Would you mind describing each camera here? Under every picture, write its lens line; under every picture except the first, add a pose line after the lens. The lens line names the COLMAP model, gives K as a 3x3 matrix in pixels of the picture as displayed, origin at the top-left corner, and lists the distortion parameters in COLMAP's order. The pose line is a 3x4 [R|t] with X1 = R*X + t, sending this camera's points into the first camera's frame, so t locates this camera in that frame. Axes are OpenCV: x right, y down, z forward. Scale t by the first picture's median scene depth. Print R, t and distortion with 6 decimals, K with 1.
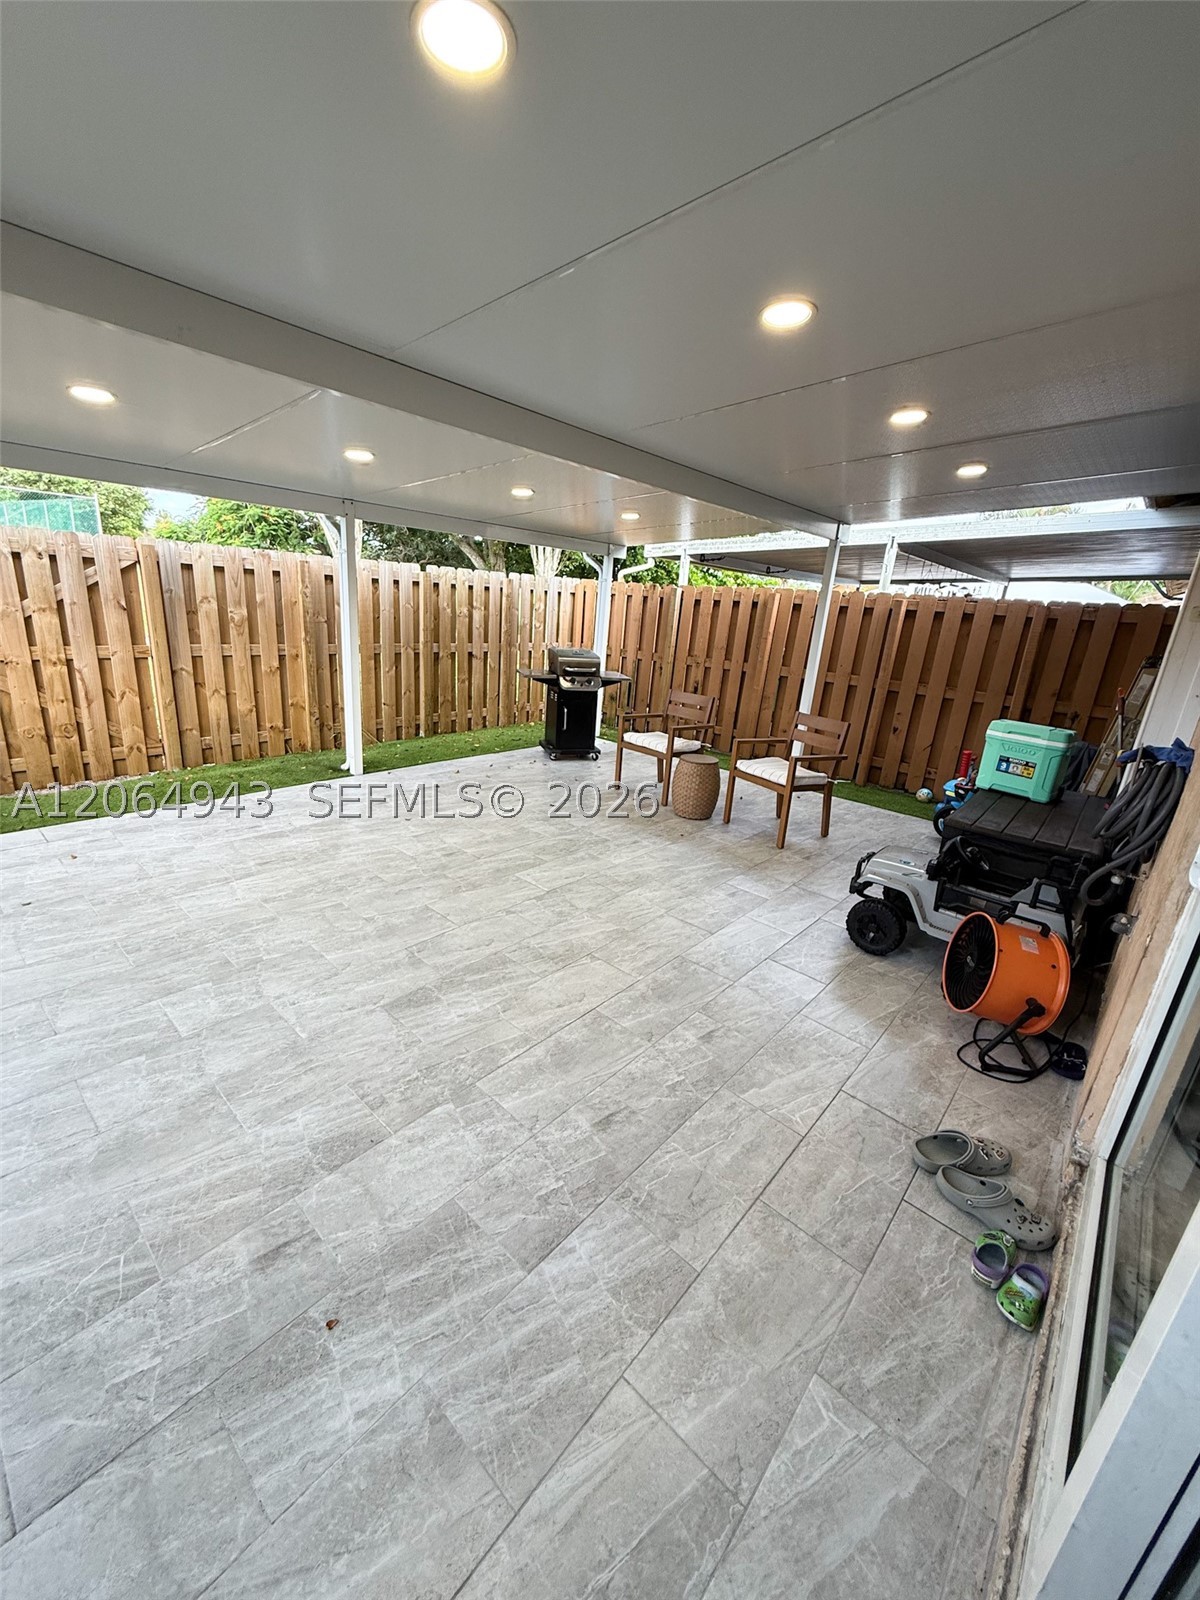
lens RADIAL K [[635.2, 0, 598.1], [0, 635.2, 792.2], [0, 0, 1]] dist [-0.003071, 0.000951]
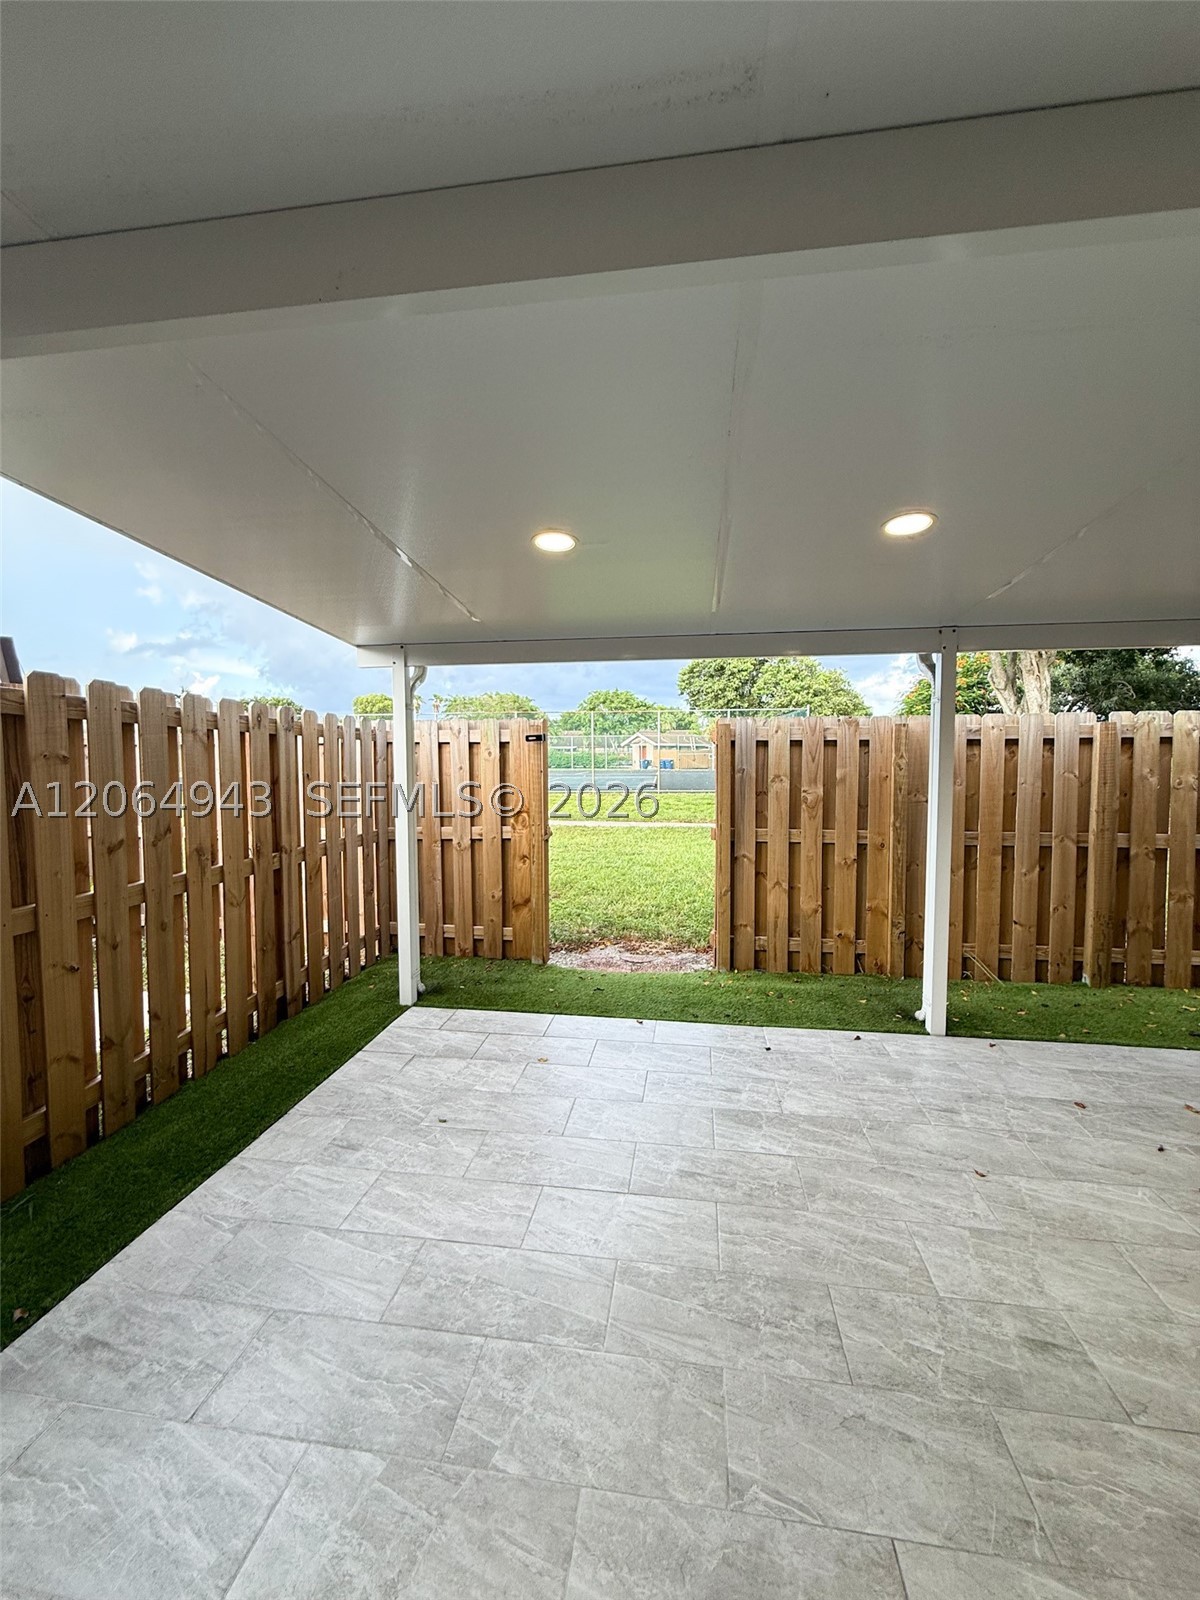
lens RADIAL K [[635.2, 0, 600.7], [0, 635.2, 792.4], [0, 0, 1]] dist [-0.003071, 0.000951]
pose [[0.549336, -0.030774, -0.835035, -0.029716], [-0.205337, 0.963708, -0.170599, -0.085286], [0.809979, 0.265180, 0.523080, 0.345719]]
